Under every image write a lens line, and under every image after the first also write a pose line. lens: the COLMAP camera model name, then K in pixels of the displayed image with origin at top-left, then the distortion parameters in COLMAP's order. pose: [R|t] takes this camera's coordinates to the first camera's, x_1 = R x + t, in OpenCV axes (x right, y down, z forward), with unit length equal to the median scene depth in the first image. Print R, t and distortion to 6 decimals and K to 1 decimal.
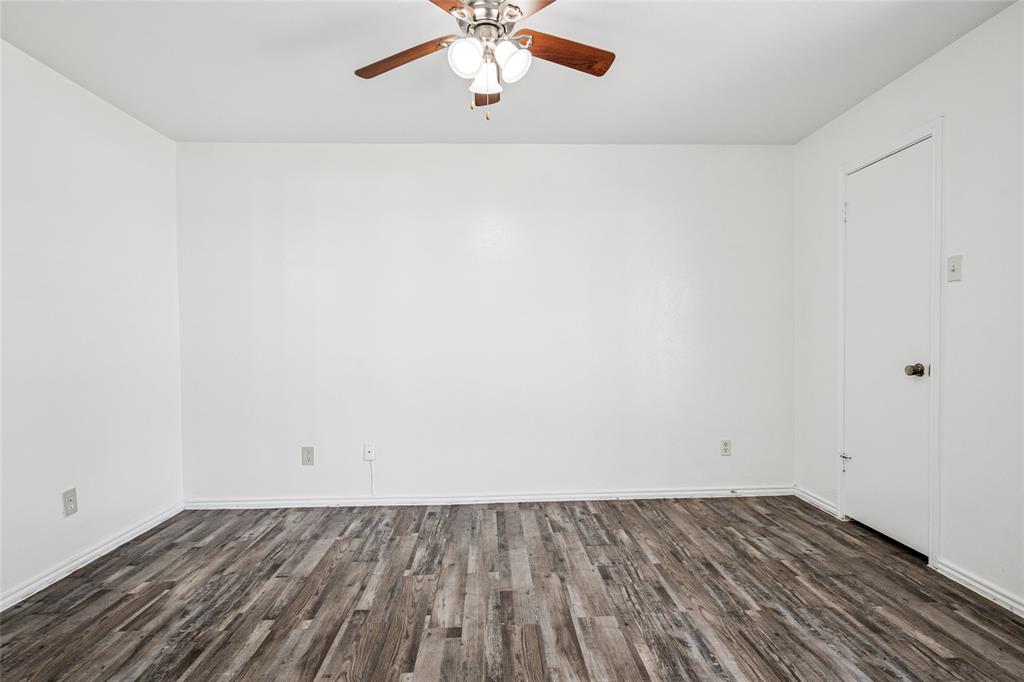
lens RADIAL K [[522.8, 0, 512.0], [0, 522.8, 341.0], [0, 0, 1]] dist [0.001130, -0.000033]
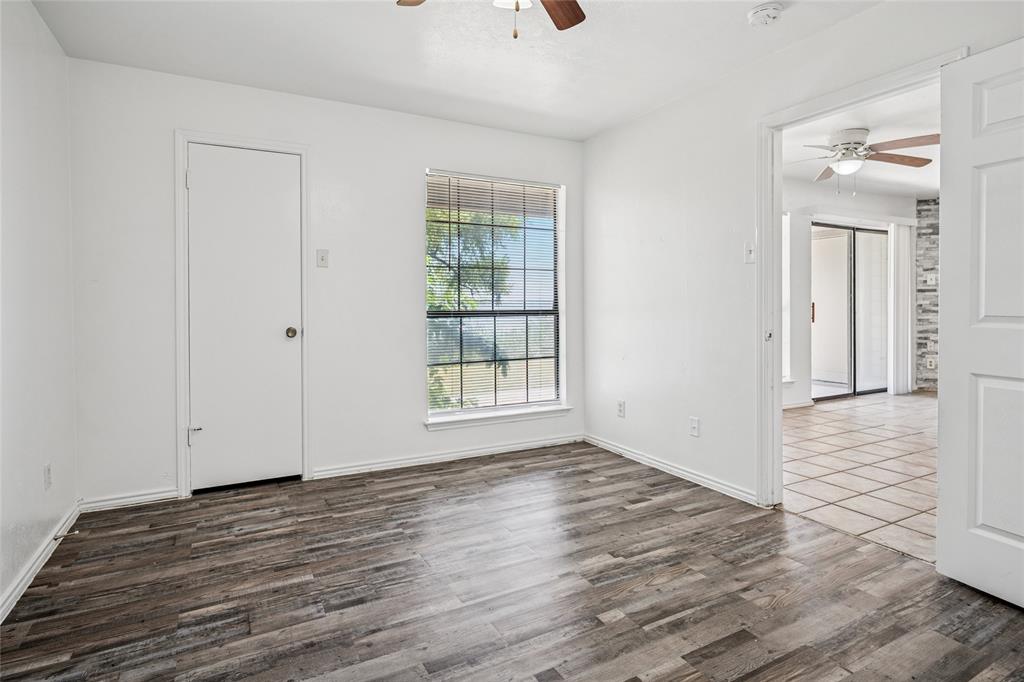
lens RADIAL K [[539.1, 0, 507.3], [0, 539.1, 307.1], [0, 0, 1]] dist [-0.000280, -0.000482]
pose [[-0.429278, 0.008150, 0.903136, -0.618140], [0.019213, 0.999815, 0.000110, 0.003484], [-0.902968, 0.017399, -0.429355, 1.056037]]
